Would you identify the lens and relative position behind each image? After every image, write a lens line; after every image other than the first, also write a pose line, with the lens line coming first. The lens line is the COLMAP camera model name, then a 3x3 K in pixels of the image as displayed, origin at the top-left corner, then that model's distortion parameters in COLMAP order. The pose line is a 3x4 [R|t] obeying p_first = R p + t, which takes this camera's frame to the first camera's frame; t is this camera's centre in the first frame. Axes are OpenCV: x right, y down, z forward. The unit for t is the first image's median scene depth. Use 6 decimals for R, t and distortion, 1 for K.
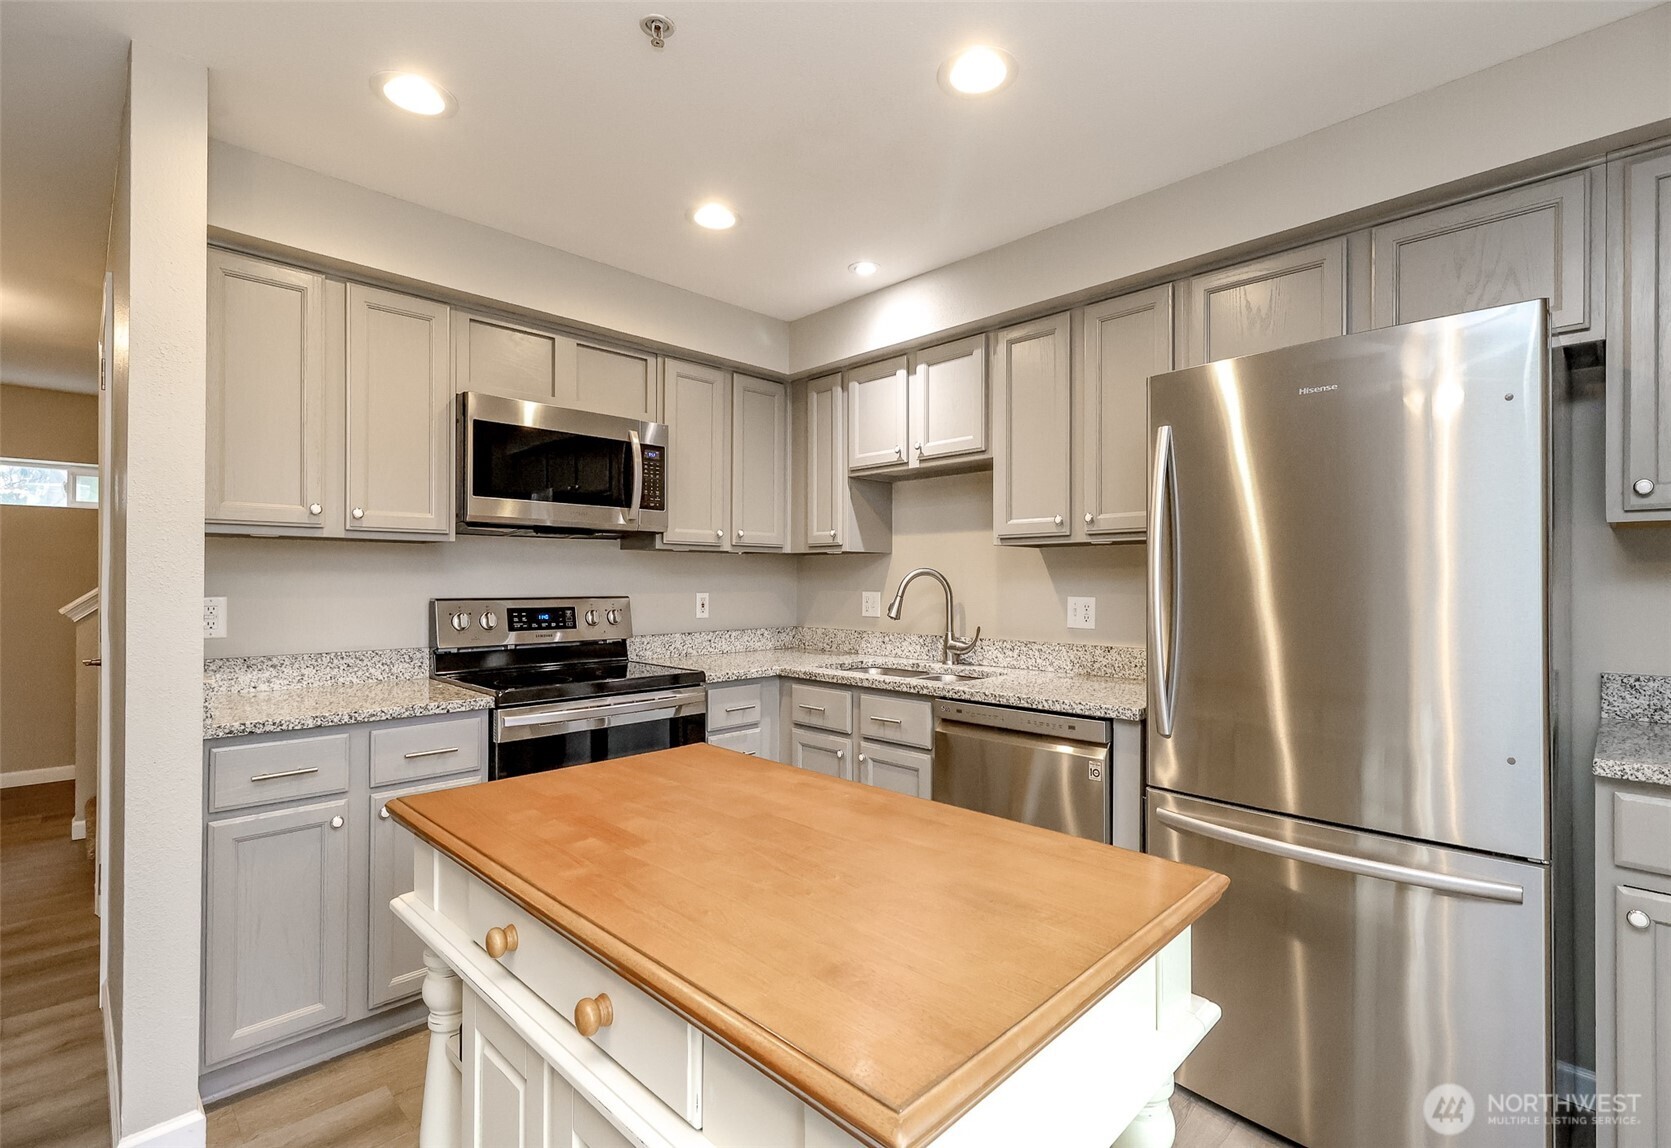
lens RADIAL K [[773.9, 0, 850.3], [0, 773.9, 583.5], [0, 0, 1]] dist [0.007240, -0.000190]
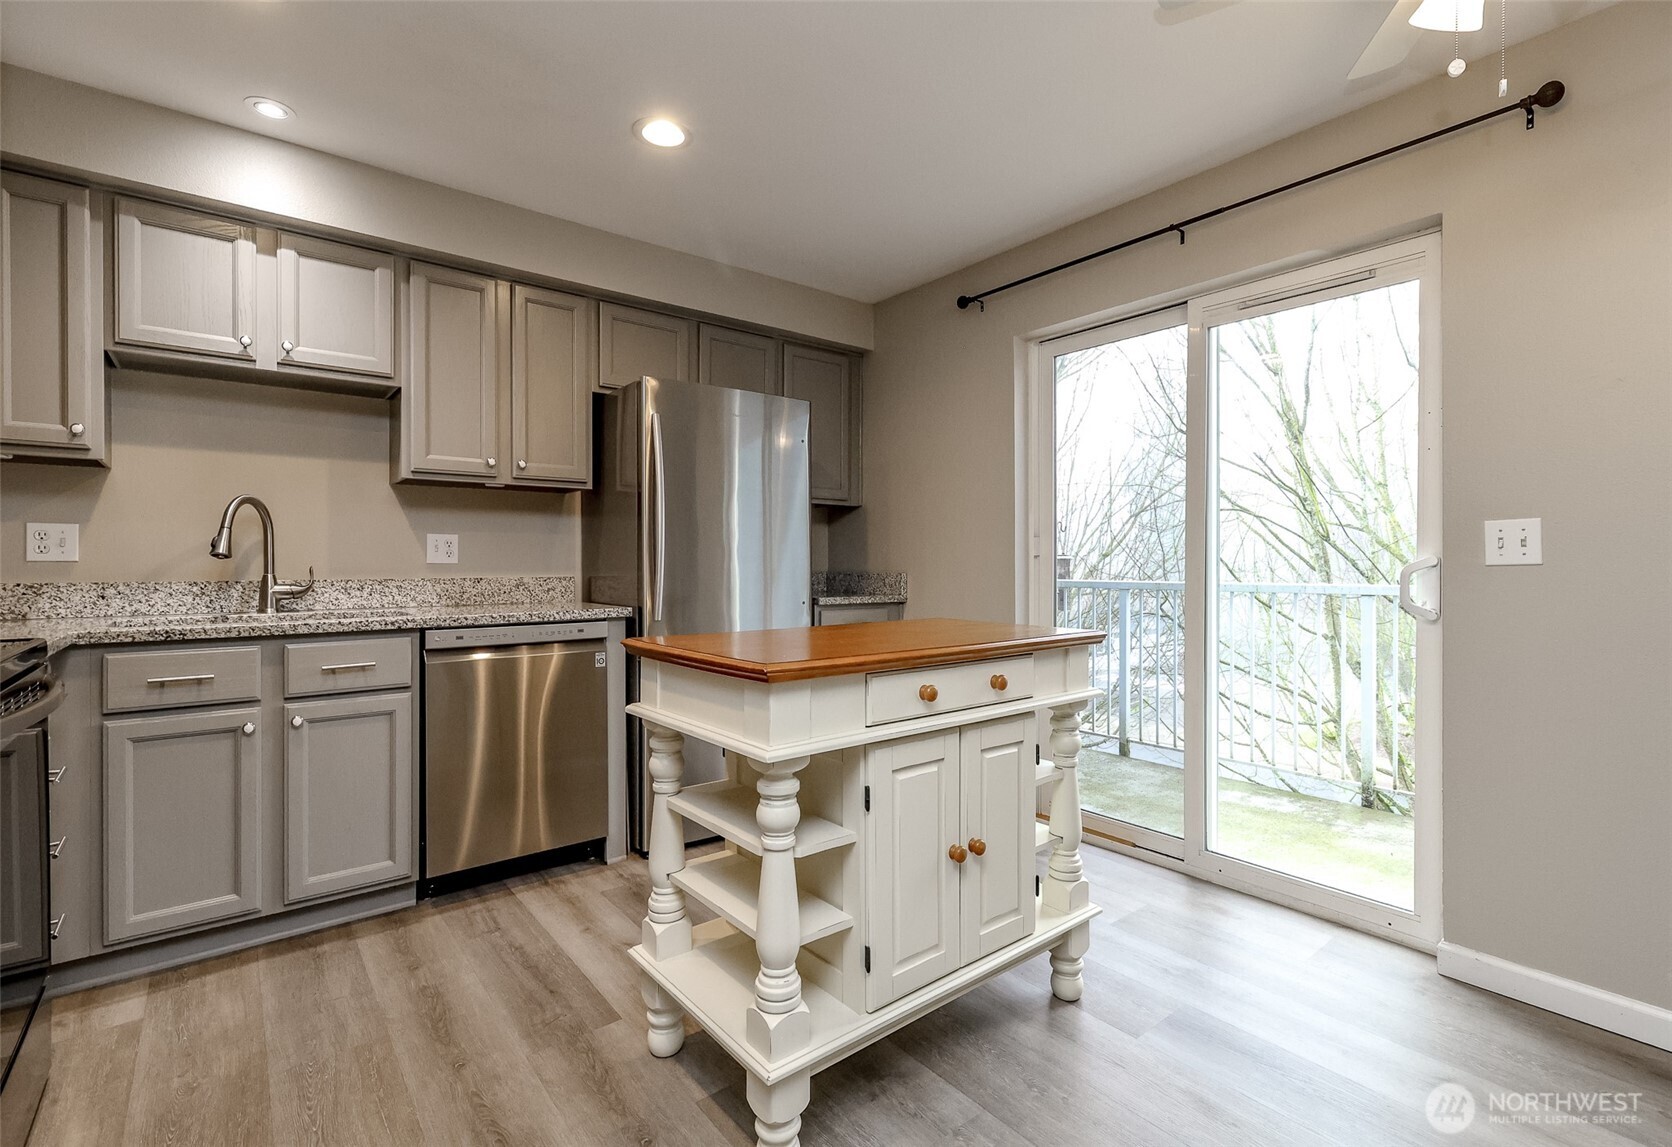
lens RADIAL K [[774.3, 0, 851.6], [0, 774.3, 563.7], [0, 0, 1]] dist [0.007240, -0.000190]
pose [[0.102196, -0.005297, 0.994750, -0.786139], [0.000409, 0.999986, 0.005283, 0.058653], [-0.994764, -0.000133, 0.102197, 0.361775]]
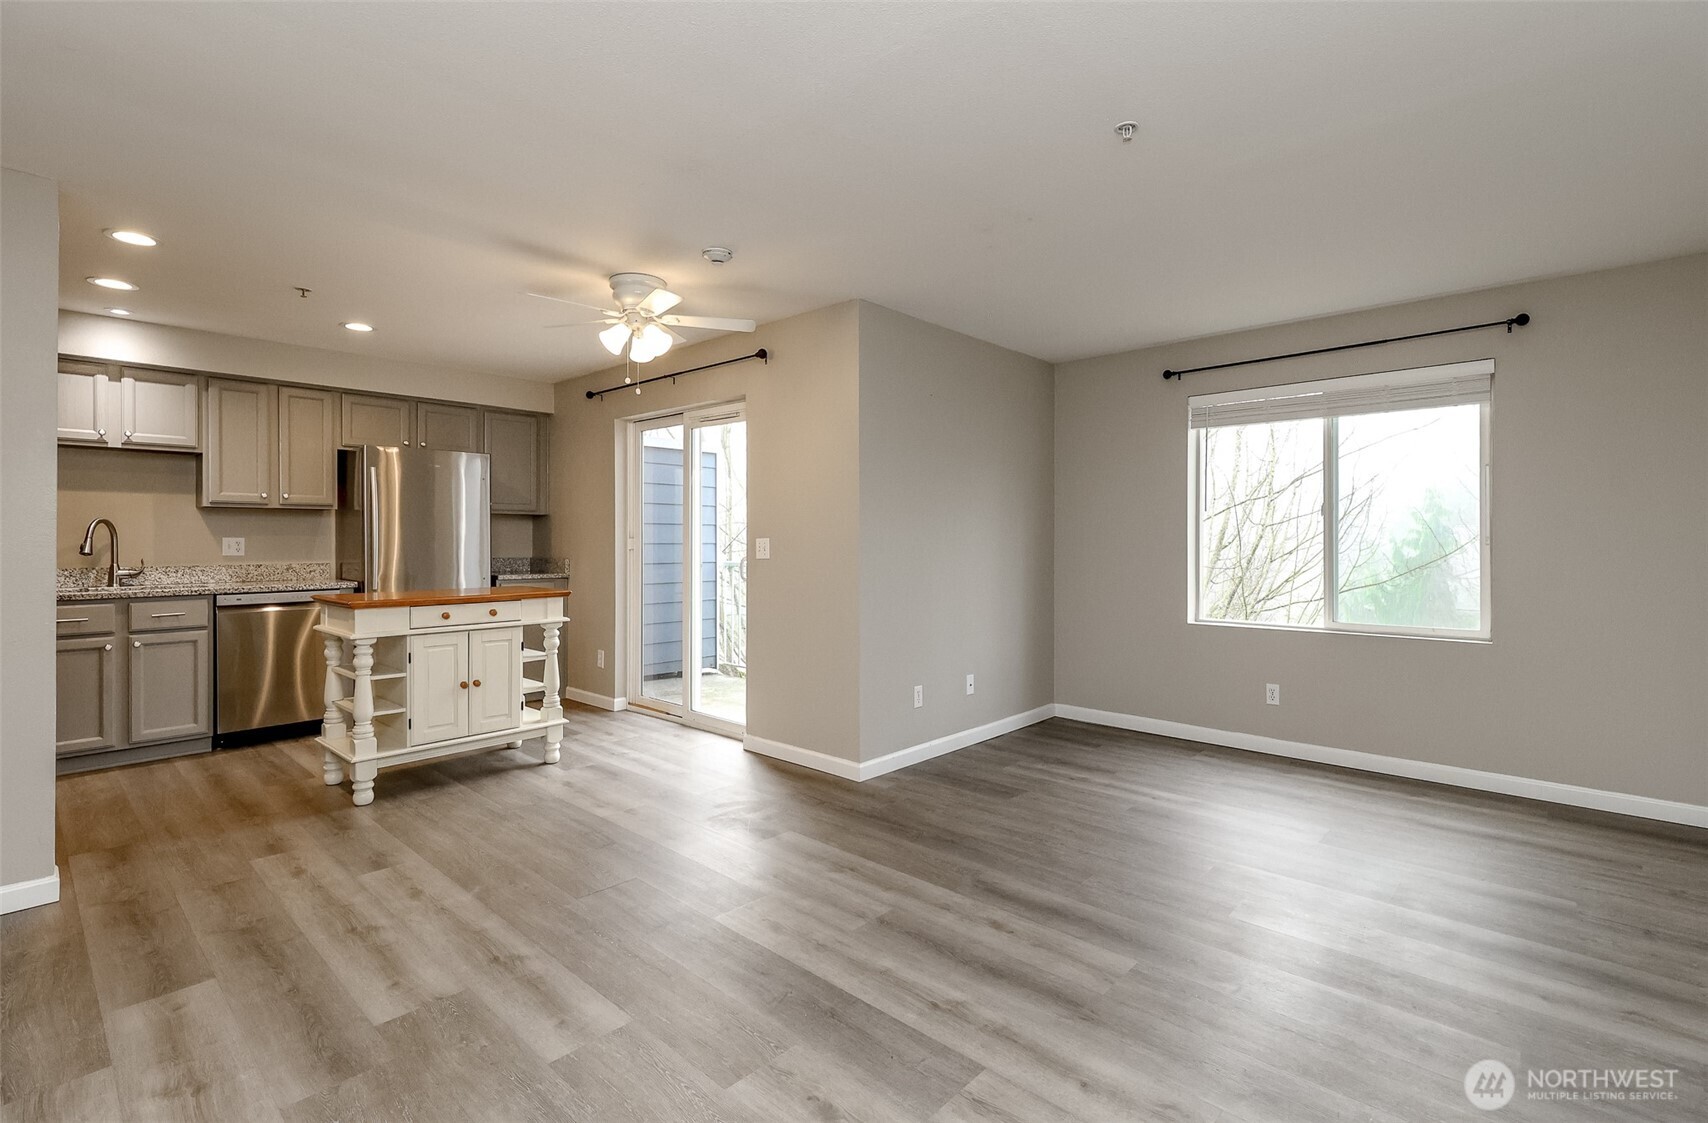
lens RADIAL K [[794.7, 0, 872.6], [0, 794.7, 542.0], [0, 0, 1]] dist [0.011376, 0.000101]
pose [[-0.046362, -0.009038, 0.998884, -1.714195], [-0.001110, 0.999959, 0.008997, 0.011020], [-0.998924, -0.000692, -0.046370, -0.377005]]
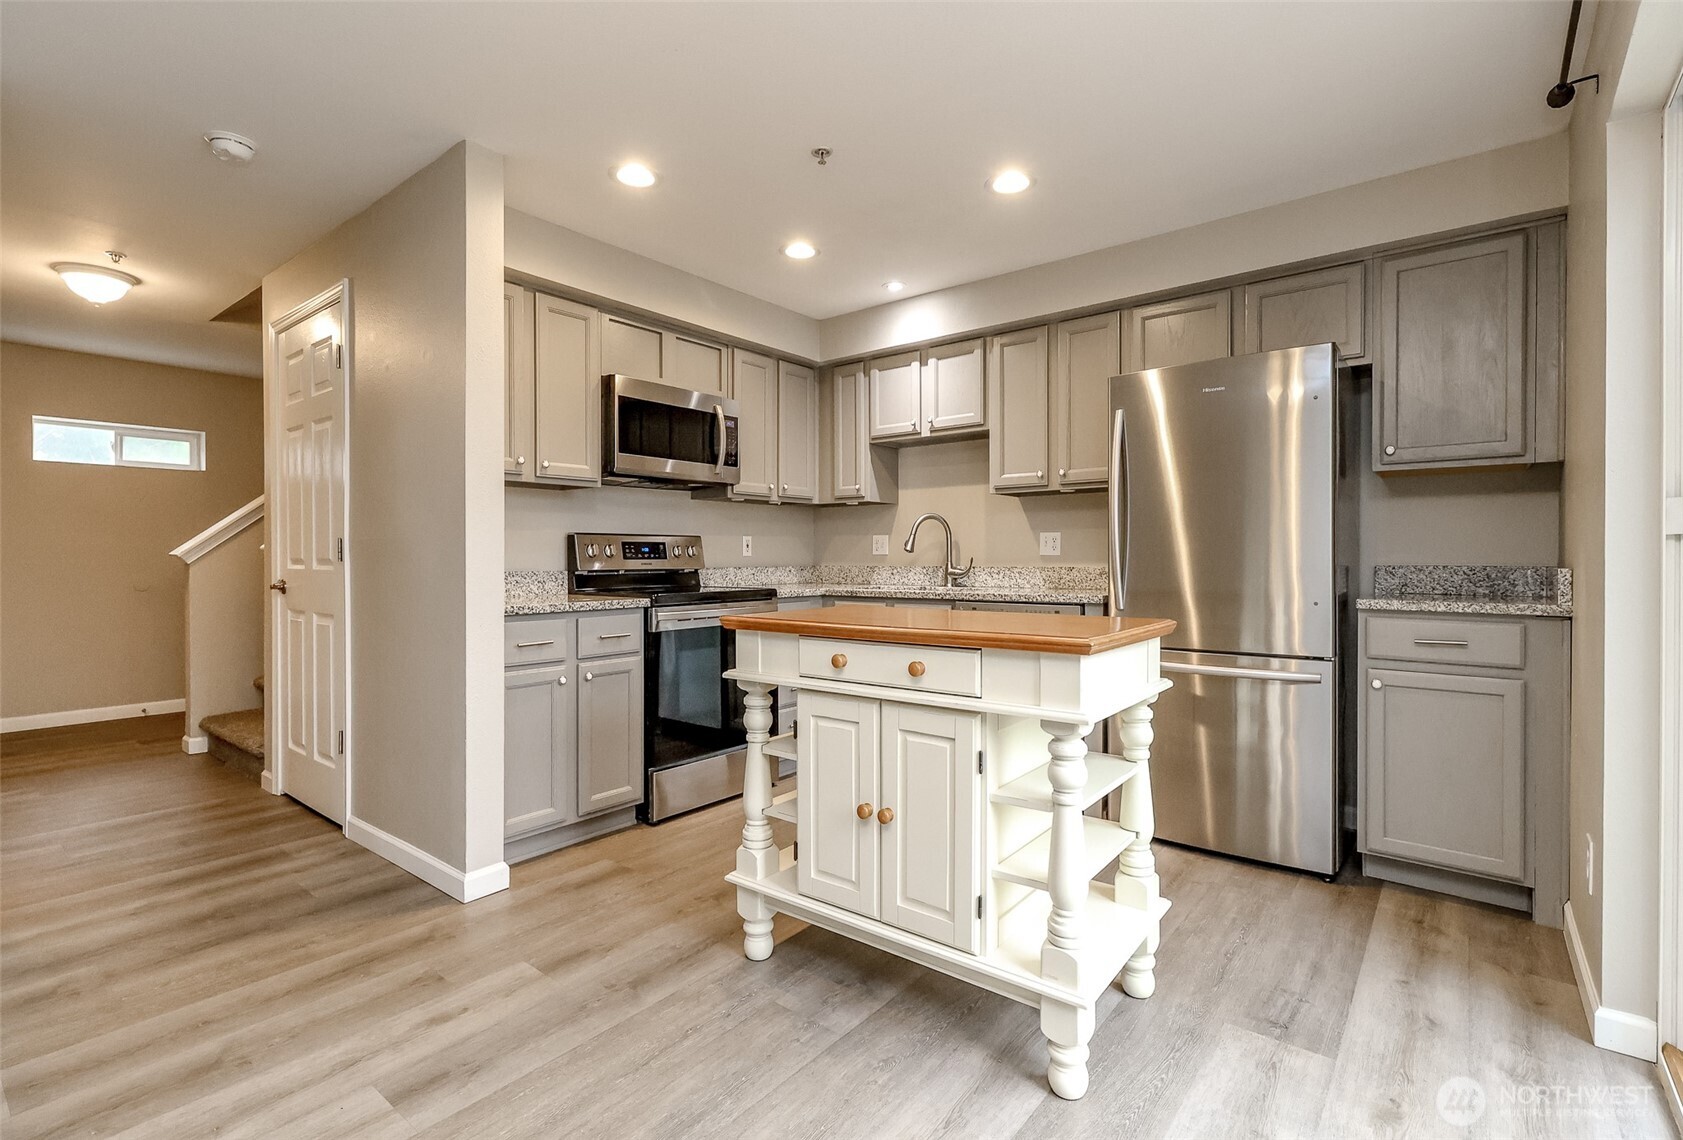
lens RADIAL K [[782.5, 0, 852.3], [0, 782.5, 569.4], [0, 0, 1]] dist [0.004398, -0.000971]
pose [[0.993219, -0.007240, 0.116034, -0.234354], [0.005634, 0.999884, 0.014165, 0.068229], [-0.116123, -0.013415, 0.993144, -0.373459]]
